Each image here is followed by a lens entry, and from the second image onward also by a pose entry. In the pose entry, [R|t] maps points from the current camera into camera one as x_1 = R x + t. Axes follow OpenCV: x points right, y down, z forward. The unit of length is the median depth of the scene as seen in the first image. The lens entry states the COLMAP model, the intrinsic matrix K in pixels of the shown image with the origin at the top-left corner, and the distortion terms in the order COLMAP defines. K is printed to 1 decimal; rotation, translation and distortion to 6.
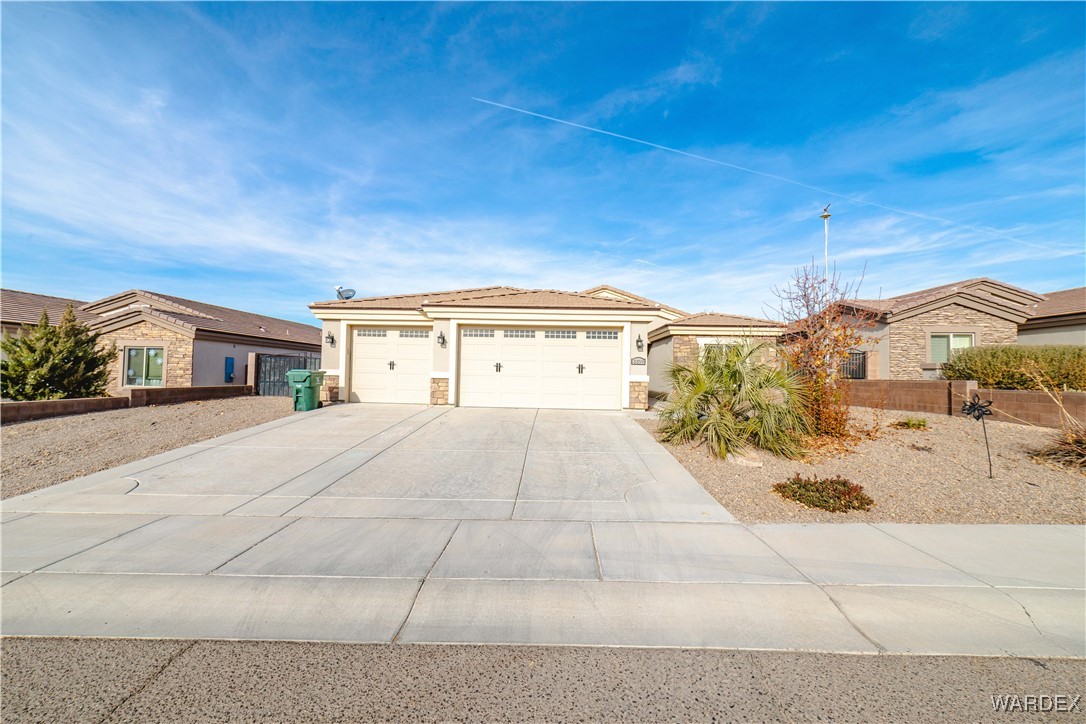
lens RADIAL K [[406.9, 0, 540.3], [0, 406.9, 356.0], [0, 0, 1]] dist [-0.000066, 0.000227]
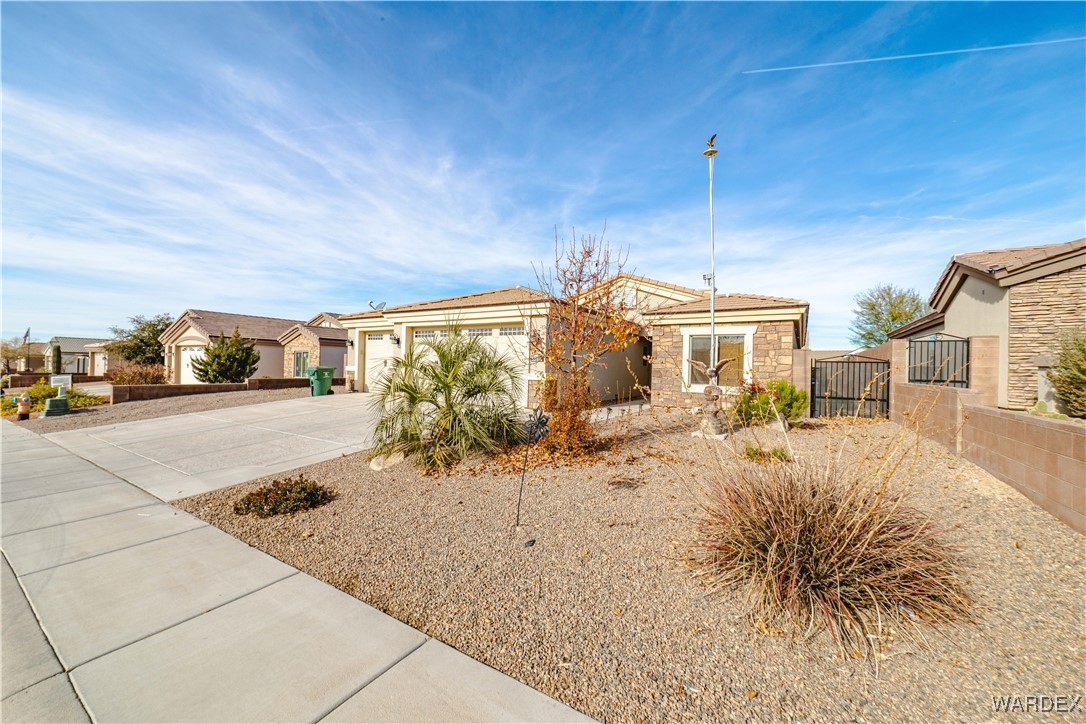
lens RADIAL K [[406.9, 0, 540.3], [0, 406.9, 356.0], [0, 0, 1]] dist [-0.000066, 0.000227]
pose [[0.860553, -0.012244, -0.509213, 0.696006], [0.017035, 0.999844, 0.004748, 0.004193], [0.509075, -0.012760, 0.860627, 0.197503]]
